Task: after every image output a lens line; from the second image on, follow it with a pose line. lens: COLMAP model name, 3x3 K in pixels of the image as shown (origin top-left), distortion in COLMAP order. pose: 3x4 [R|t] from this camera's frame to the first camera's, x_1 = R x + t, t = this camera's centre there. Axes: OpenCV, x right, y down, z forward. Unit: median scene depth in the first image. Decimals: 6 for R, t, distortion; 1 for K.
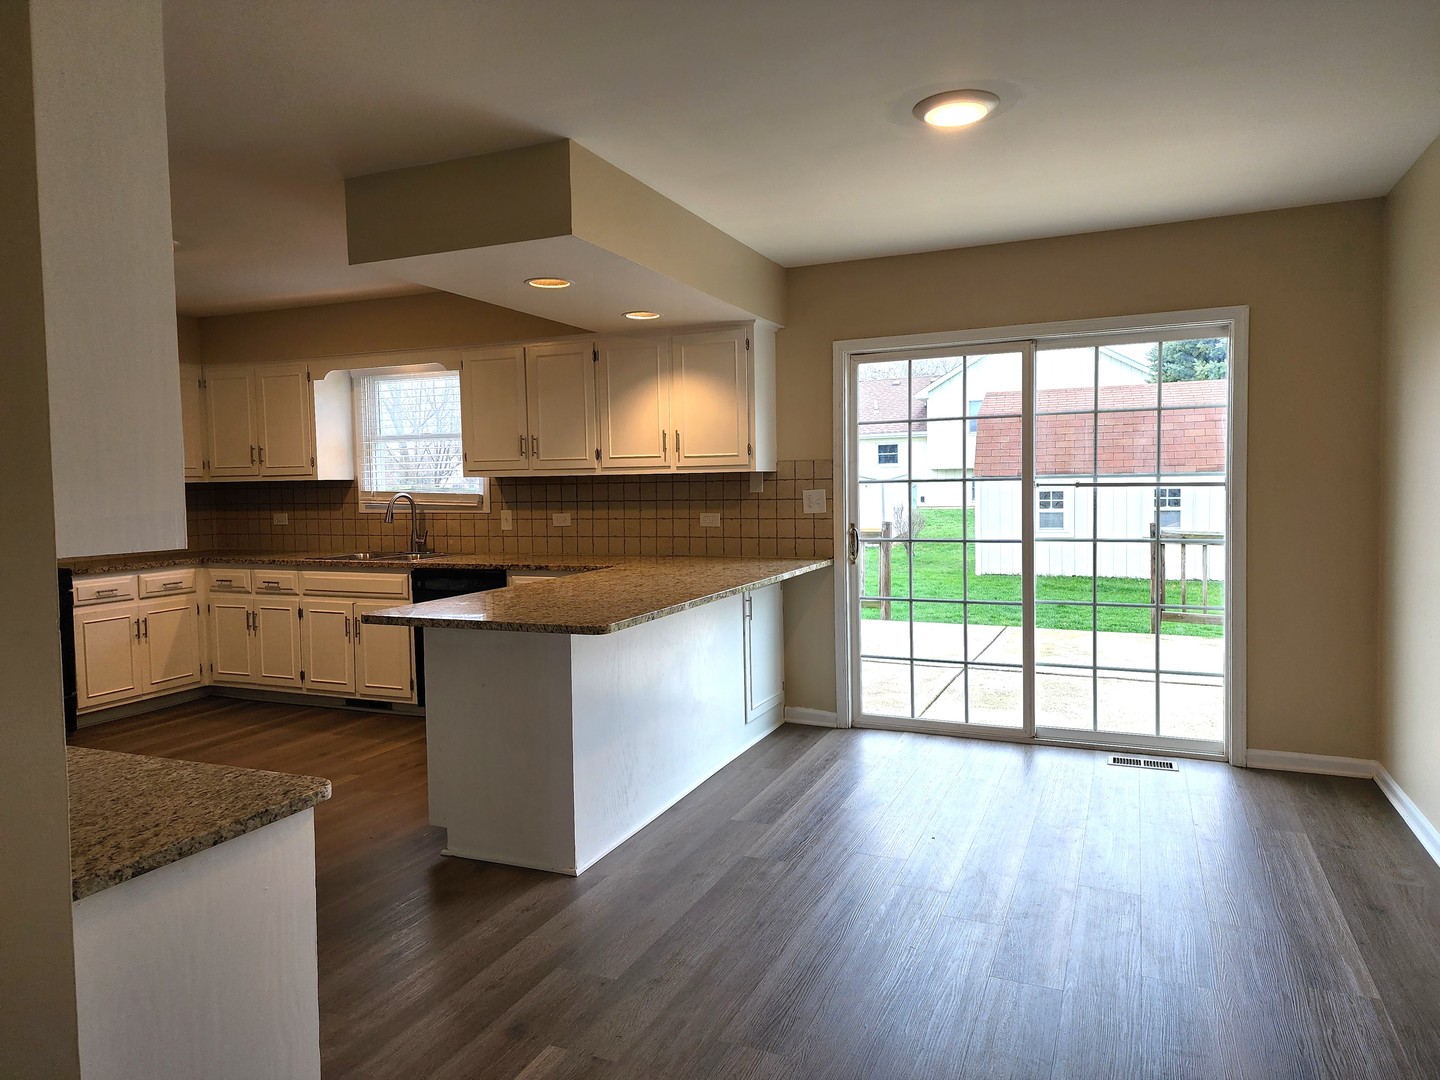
lens RADIAL K [[969.9, 0, 714.8], [0, 969.9, 530.7], [0, 0, 1]] dist [0.069460, -0.061756]
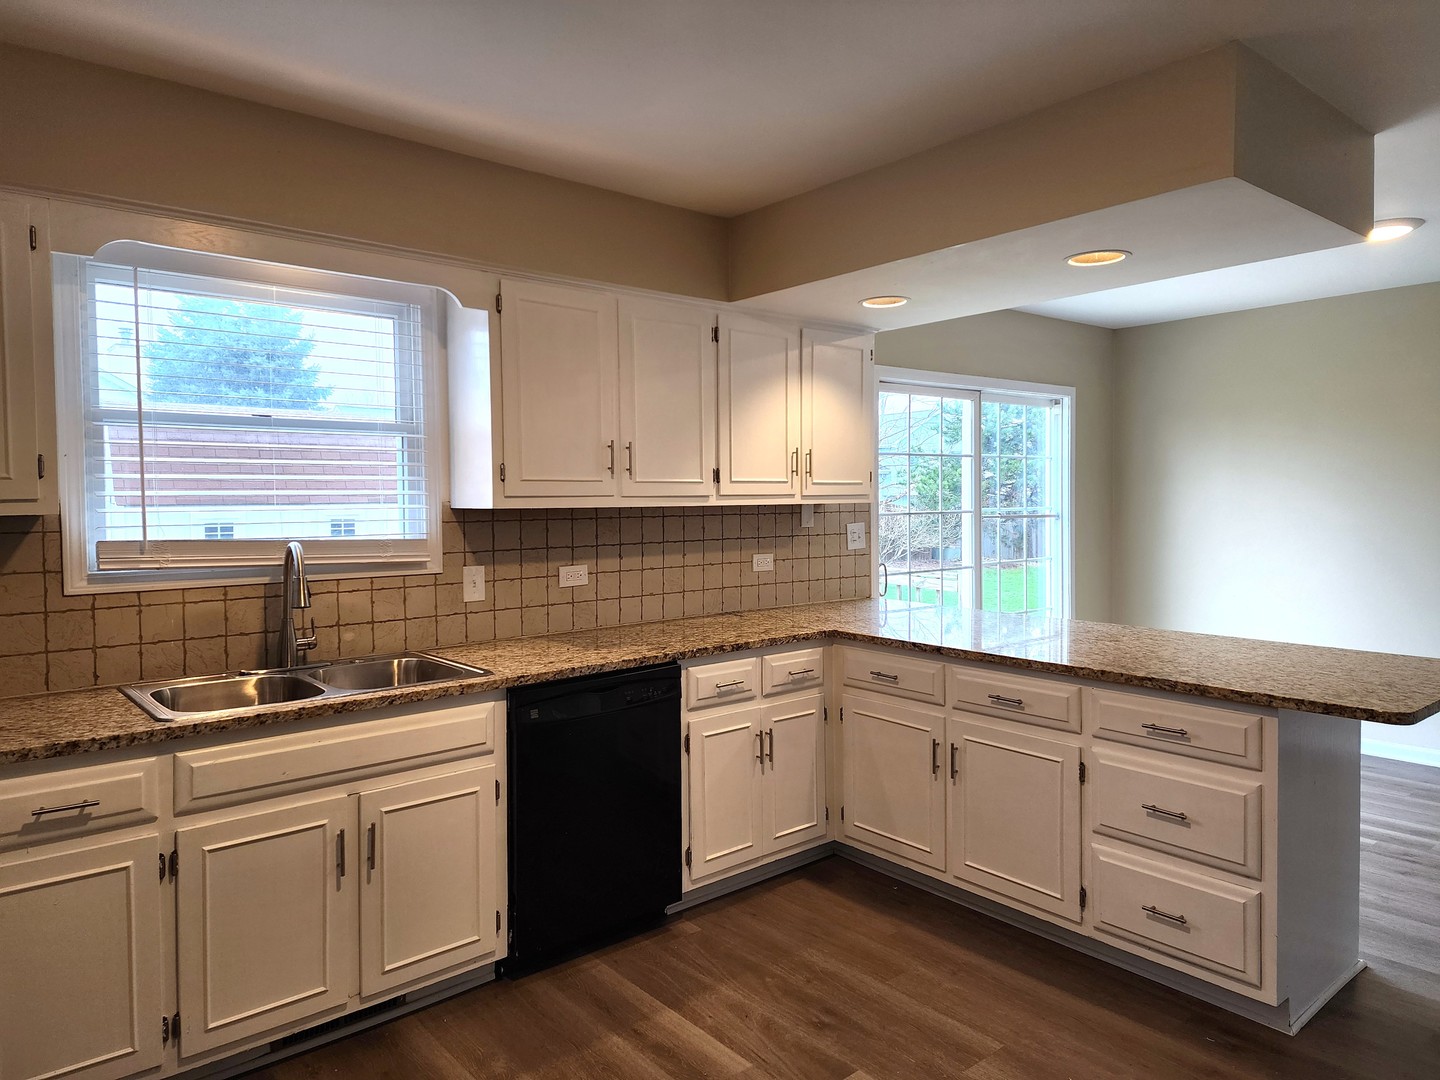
lens RADIAL K [[969.9, 0, 709.0], [0, 969.9, 520.6], [0, 0, 1]] dist [0.069460, -0.061756]
pose [[0.432374, -0.008980, 0.901650, -0.675113], [0.047049, 0.998813, -0.012614, -0.034459], [-0.900466, 0.047876, 0.432283, 0.640008]]
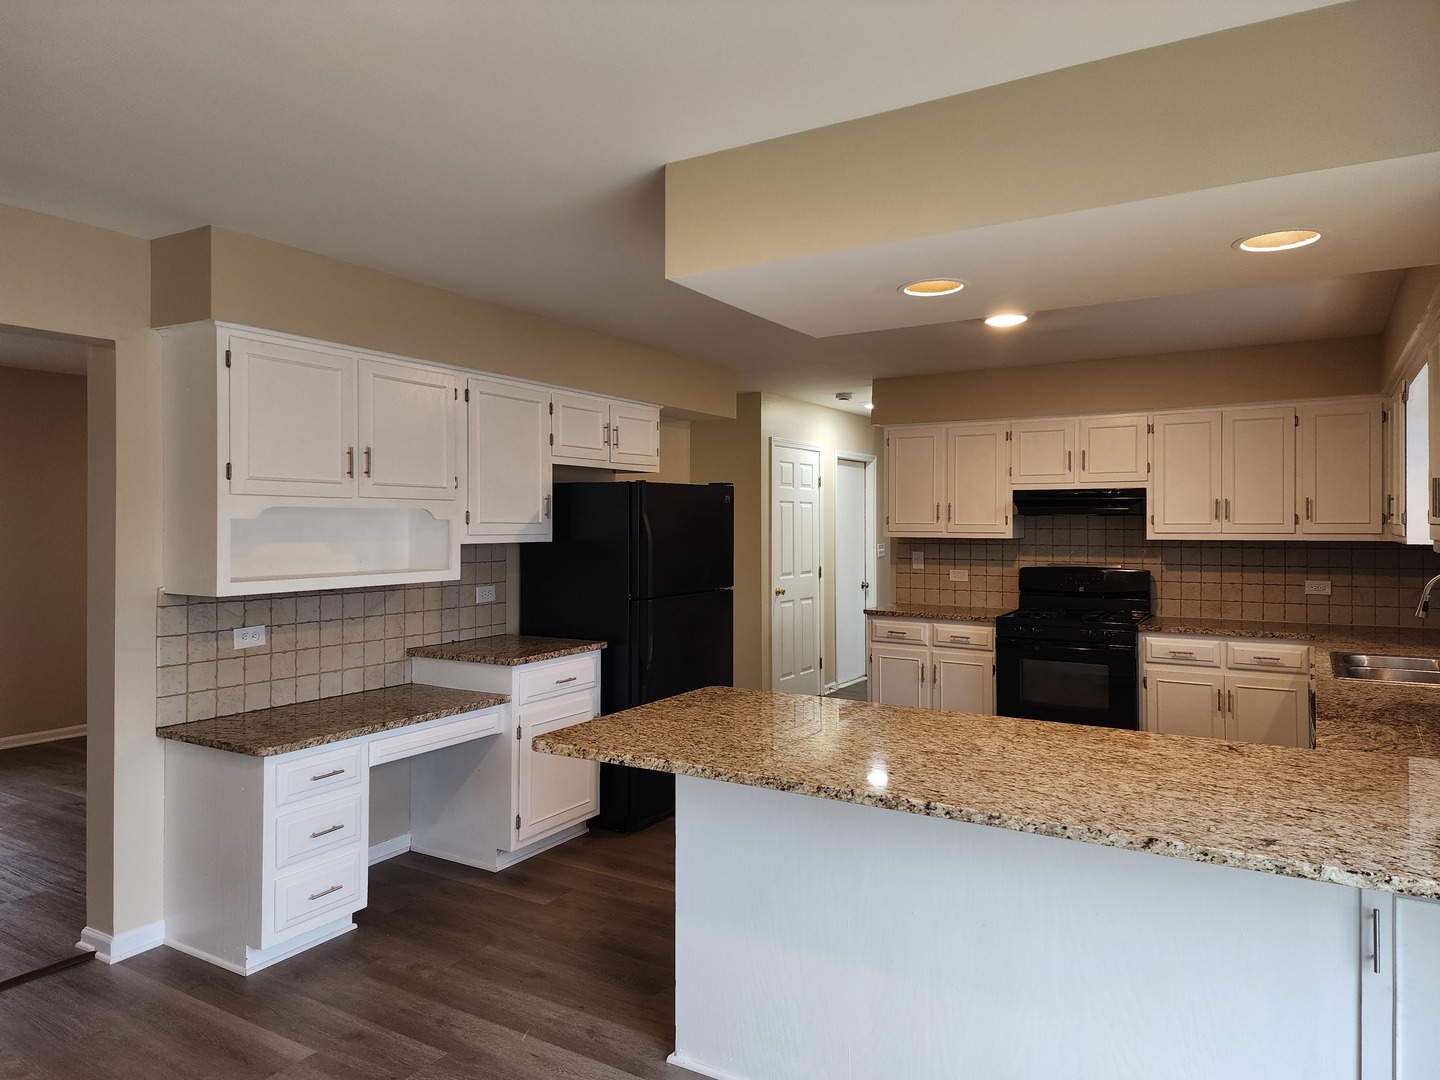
lens RADIAL K [[969.9, 0, 725.6], [0, 969.9, 516.3], [0, 0, 1]] dist [0.069460, -0.061756]
pose [[-0.146322, 0.004869, -0.989225, 0.378610], [-0.047427, 0.998803, 0.011932, -0.059664], [0.988099, 0.048662, -0.145916, 0.673584]]
